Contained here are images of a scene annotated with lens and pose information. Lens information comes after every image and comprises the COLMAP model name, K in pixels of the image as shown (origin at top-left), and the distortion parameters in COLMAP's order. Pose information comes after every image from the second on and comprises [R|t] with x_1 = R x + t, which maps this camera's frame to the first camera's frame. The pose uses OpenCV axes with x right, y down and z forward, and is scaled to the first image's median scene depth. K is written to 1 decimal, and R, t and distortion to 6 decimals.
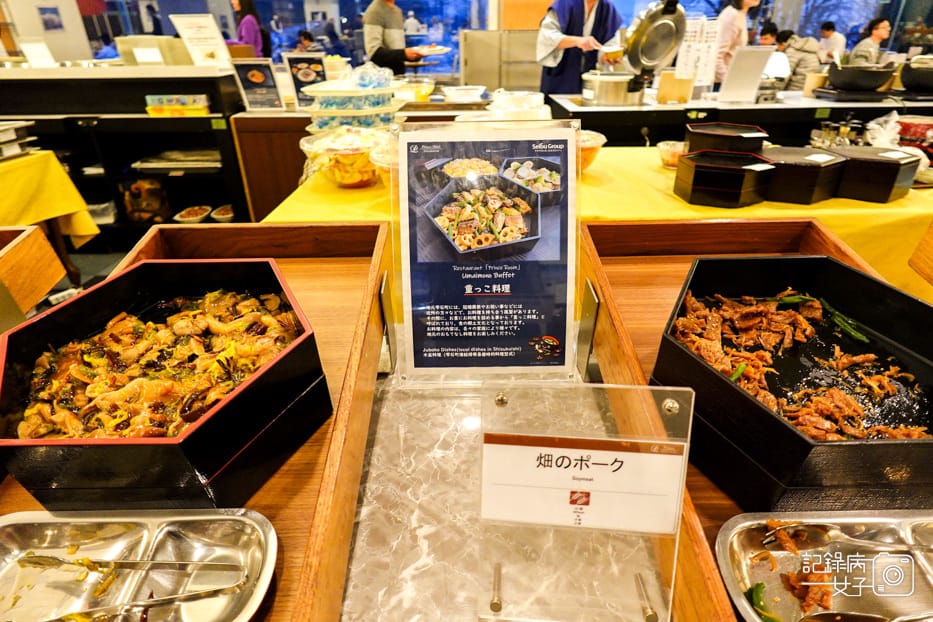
lens RADIAL K [[527.2, 0, 466.5], [0, 527.2, 311.0], [0, 0, 1]] dist [-0.002393, -0.001431]
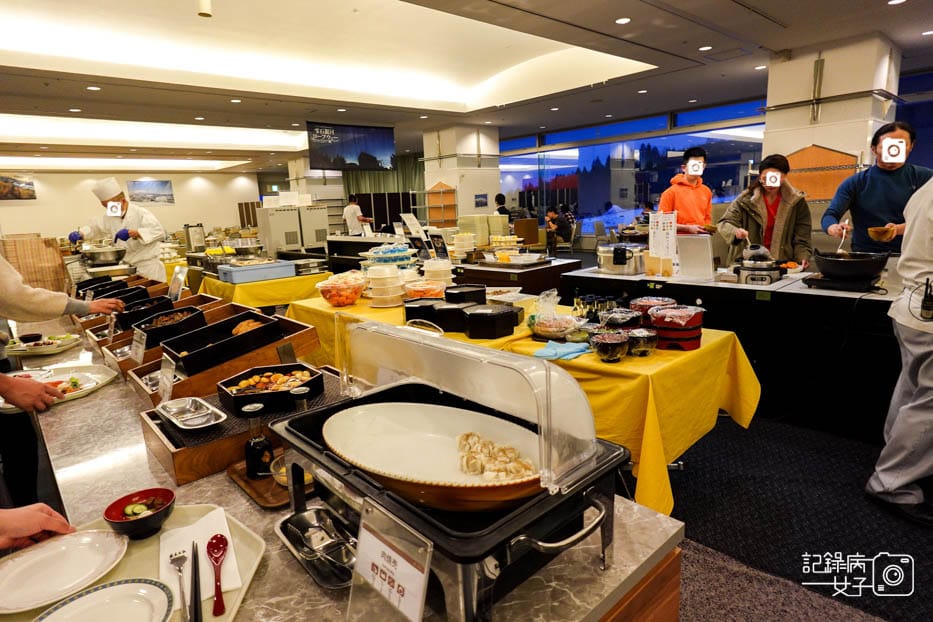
lens RADIAL K [[527.2, 0, 466.5], [0, 527.2, 311.0], [0, 0, 1]] dist [-0.002393, -0.001431]
pose [[0.655616, 0.123373, -0.744948, 0.451048], [-0.309719, 0.943690, -0.116291, -0.023575], [0.688652, 0.306967, 0.656909, -0.008789]]
